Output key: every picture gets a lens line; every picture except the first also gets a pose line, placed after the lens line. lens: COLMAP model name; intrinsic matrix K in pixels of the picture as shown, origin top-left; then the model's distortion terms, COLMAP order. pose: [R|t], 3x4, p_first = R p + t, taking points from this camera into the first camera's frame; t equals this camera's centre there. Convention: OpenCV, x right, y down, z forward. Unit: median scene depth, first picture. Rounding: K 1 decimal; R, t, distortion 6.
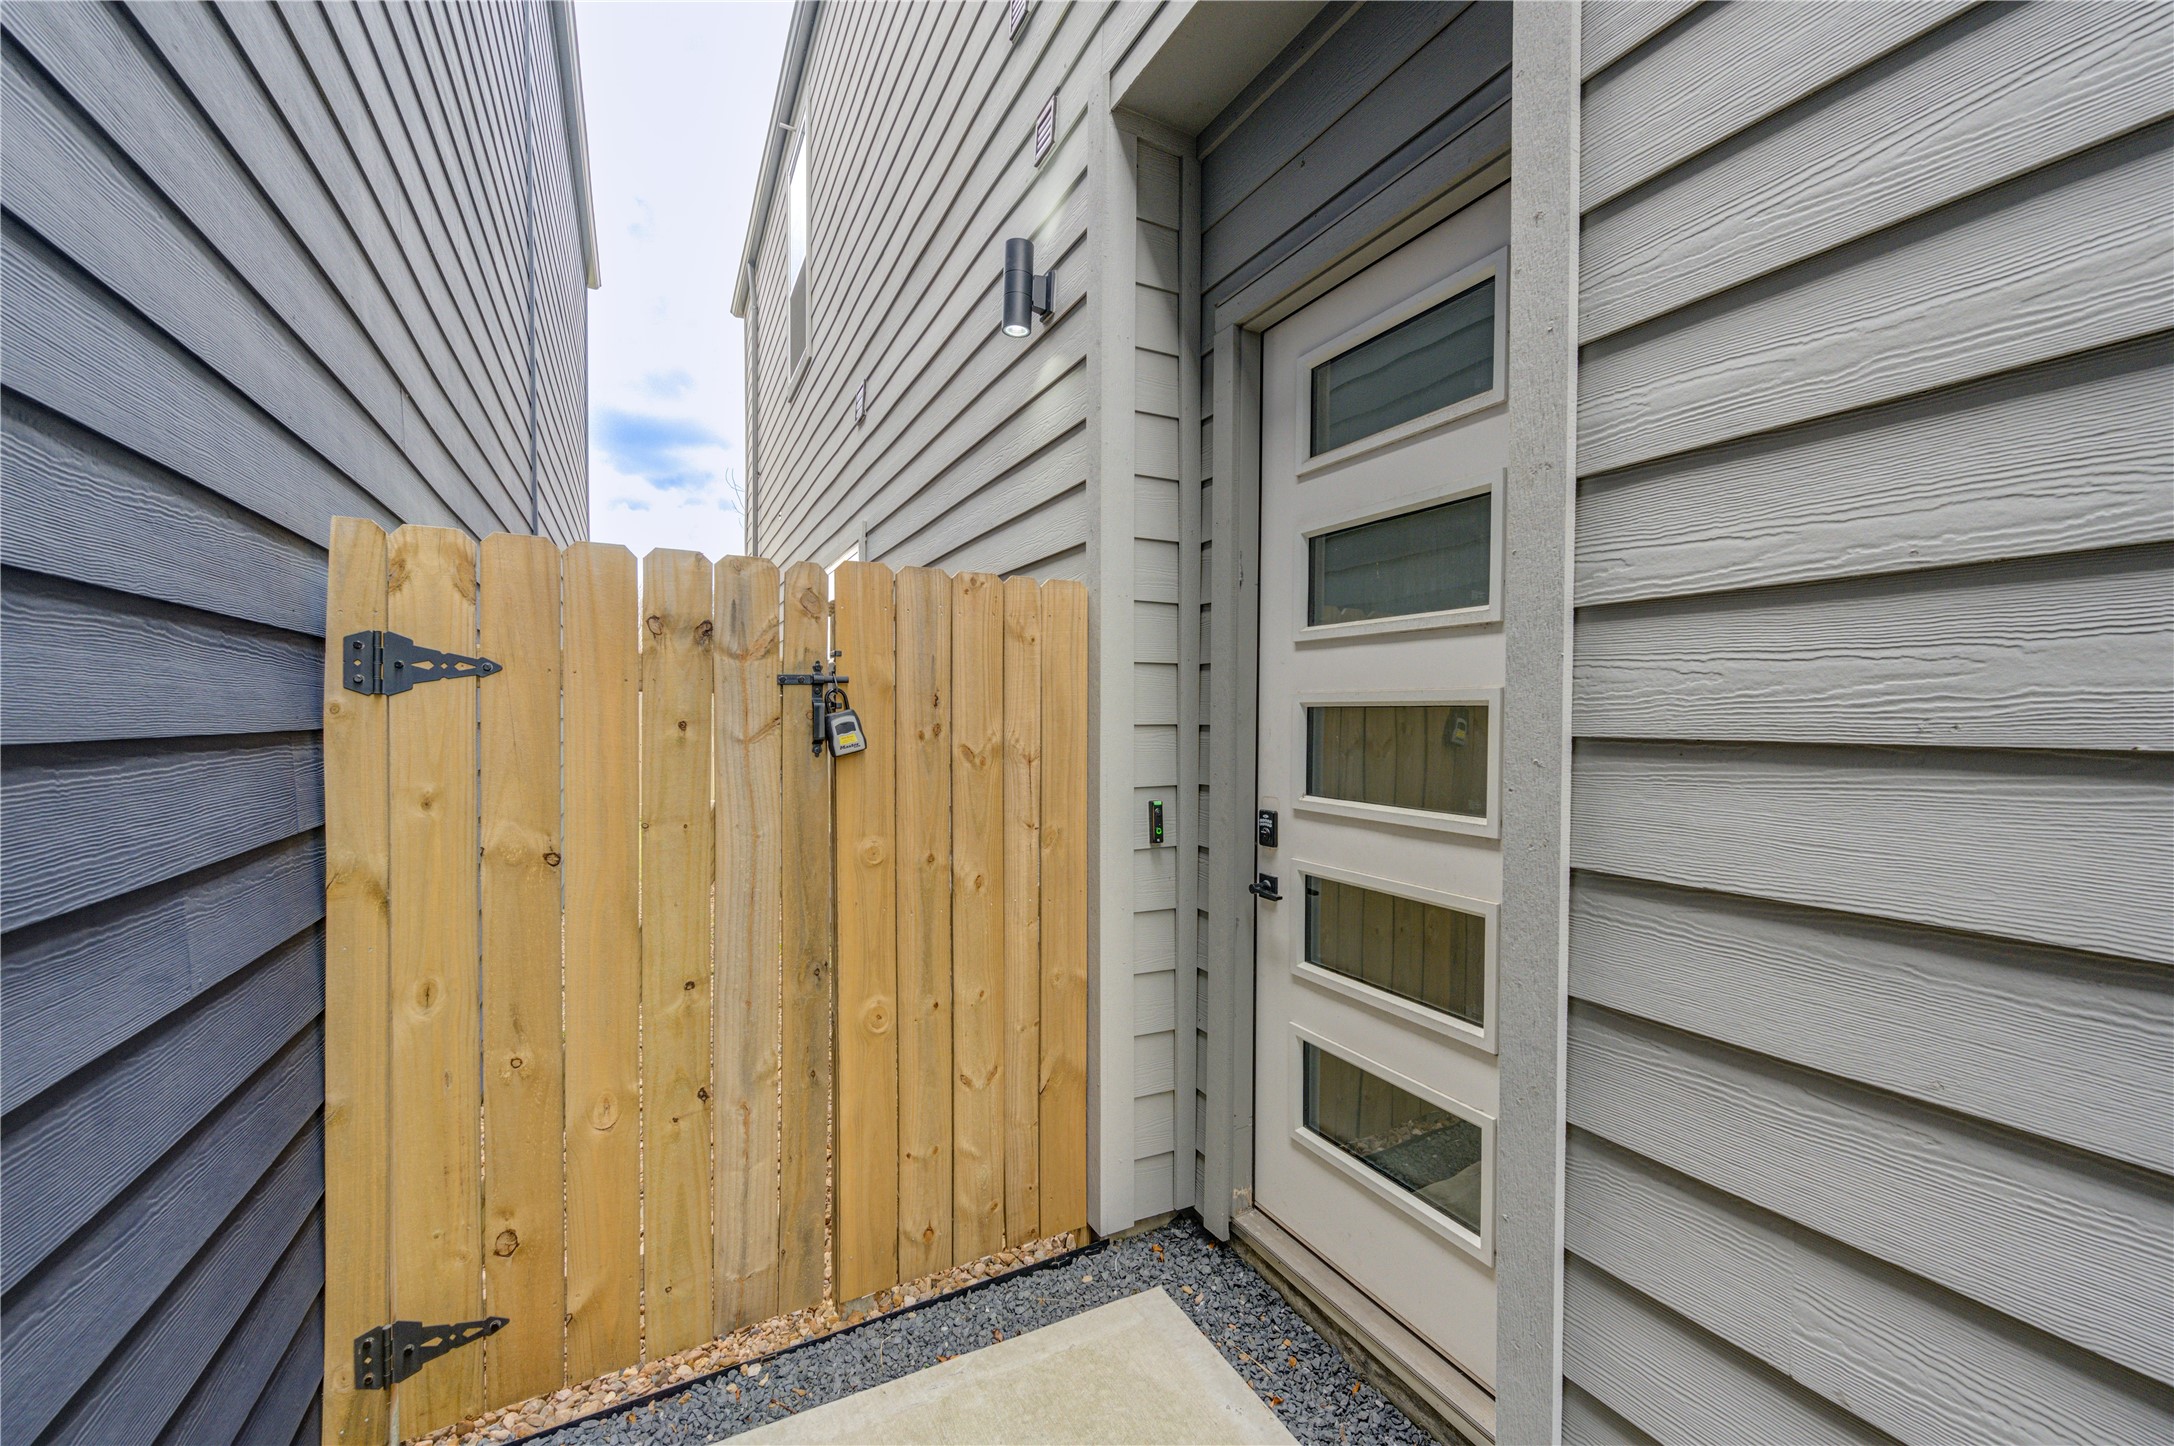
lens RADIAL K [[845.1, 0, 1089.1], [0, 845.1, 724.4], [0, 0, 1]] dist [0.001519, 0.000167]
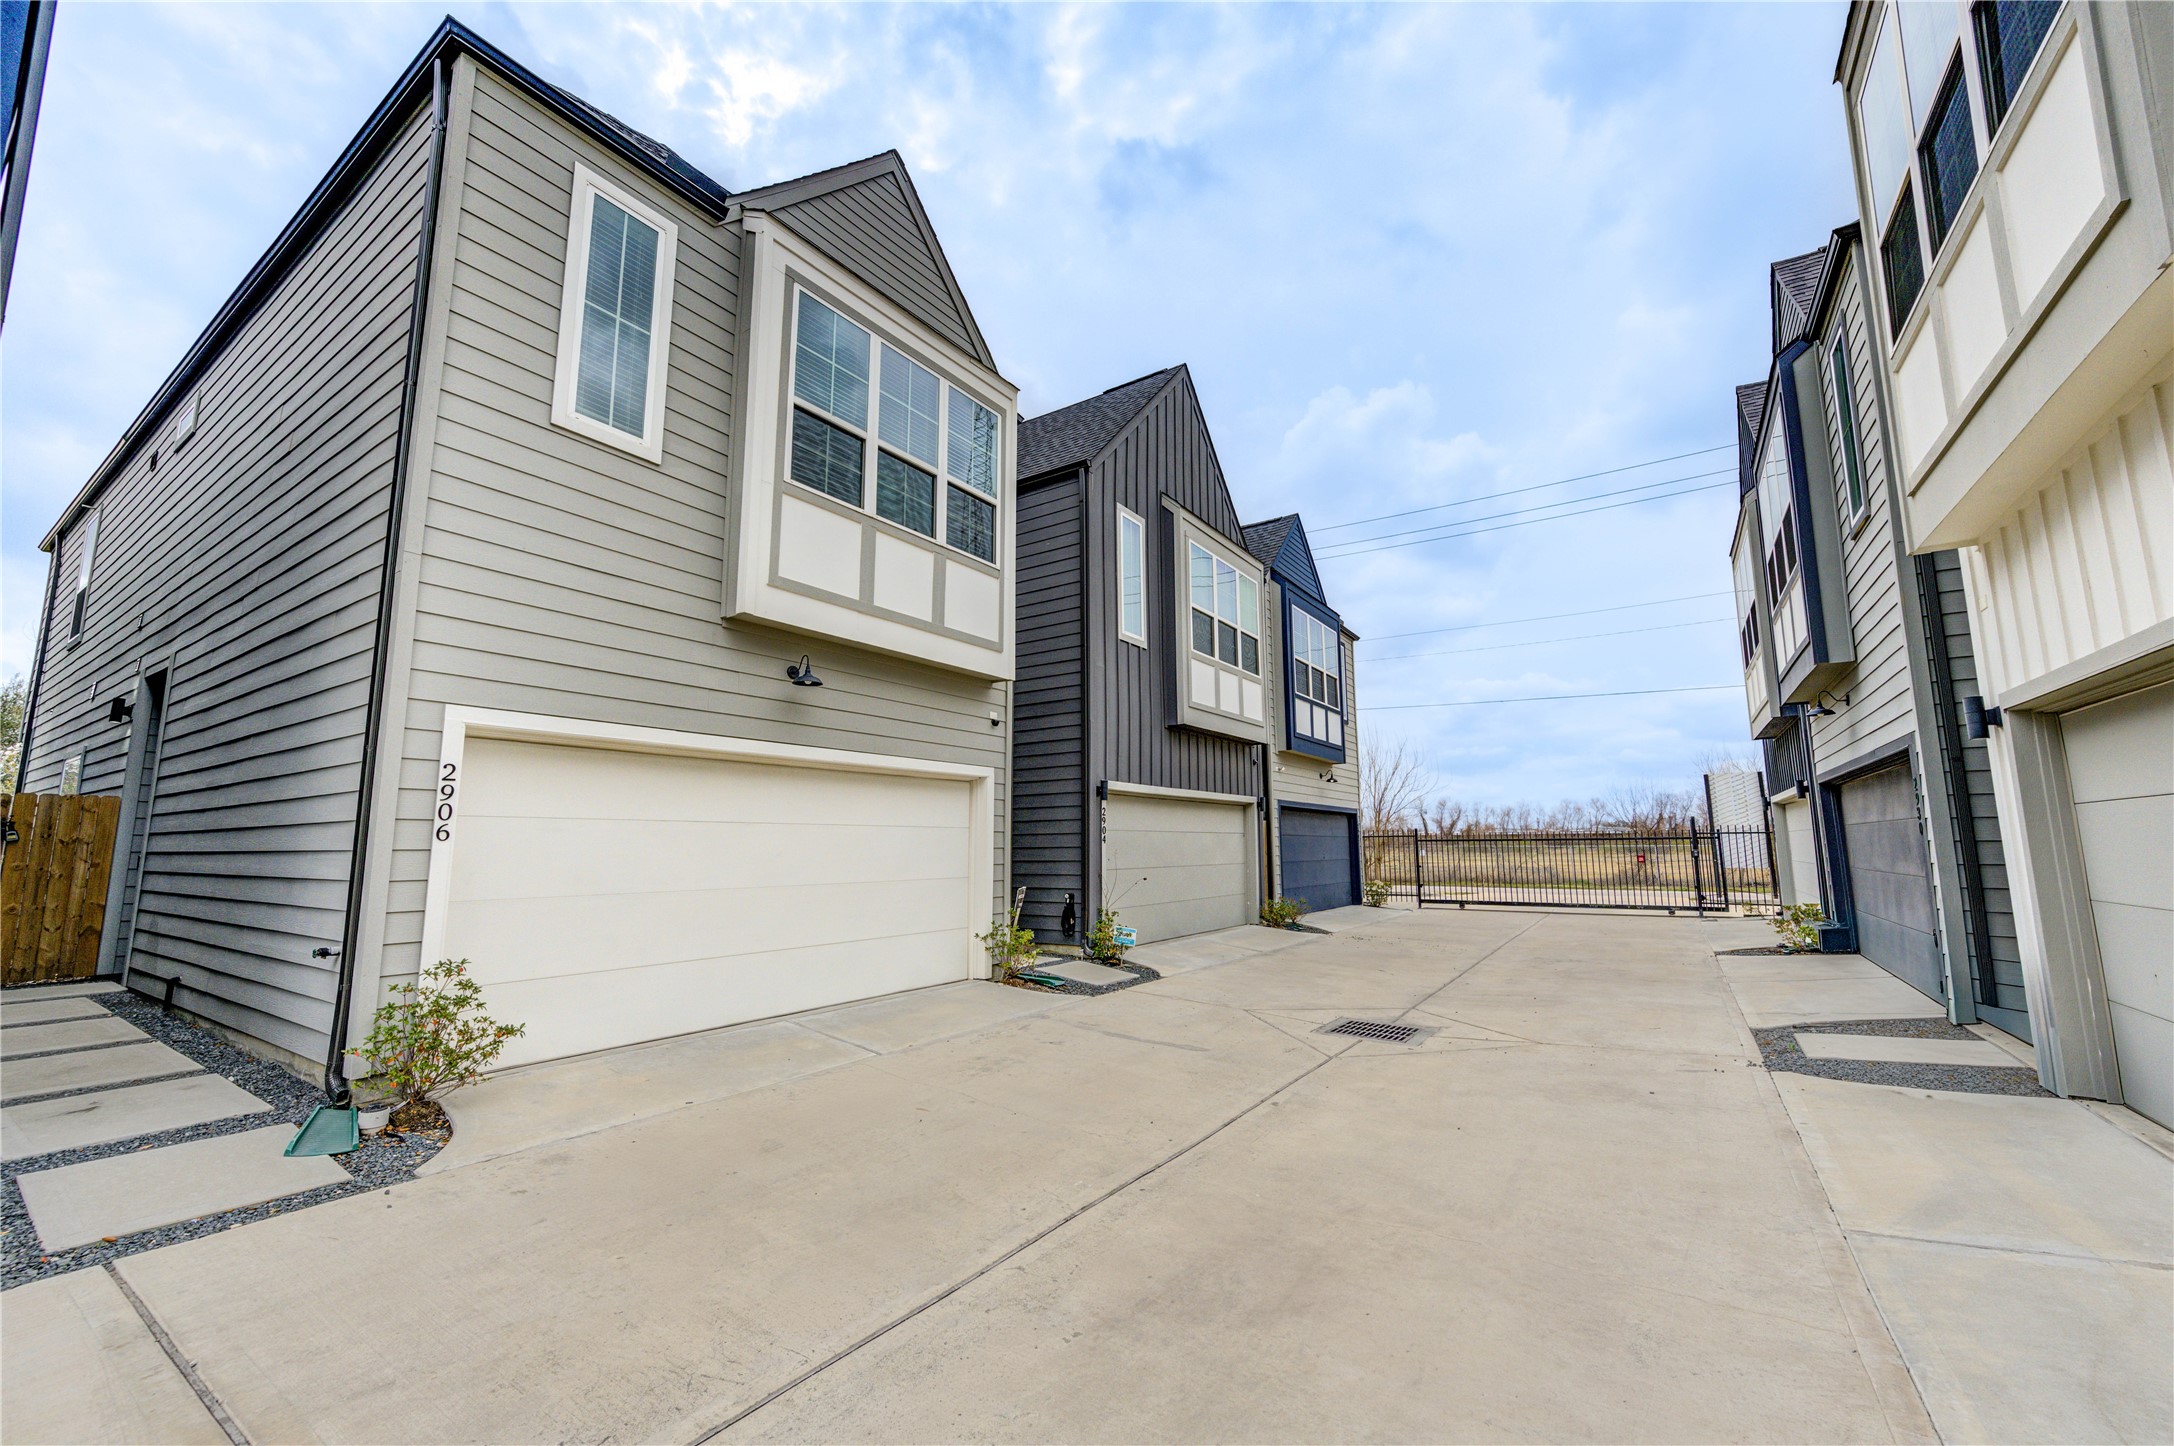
lens RADIAL K [[845.1, 0, 1093.3], [0, 845.1, 727.5], [0, 0, 1]] dist [0.001519, 0.000167]
pose [[0.876403, 0.065180, 0.477148, 2.015630], [0.006505, 0.989106, -0.147063, 0.112784], [-0.481535, 0.131991, 0.866431, -4.489601]]
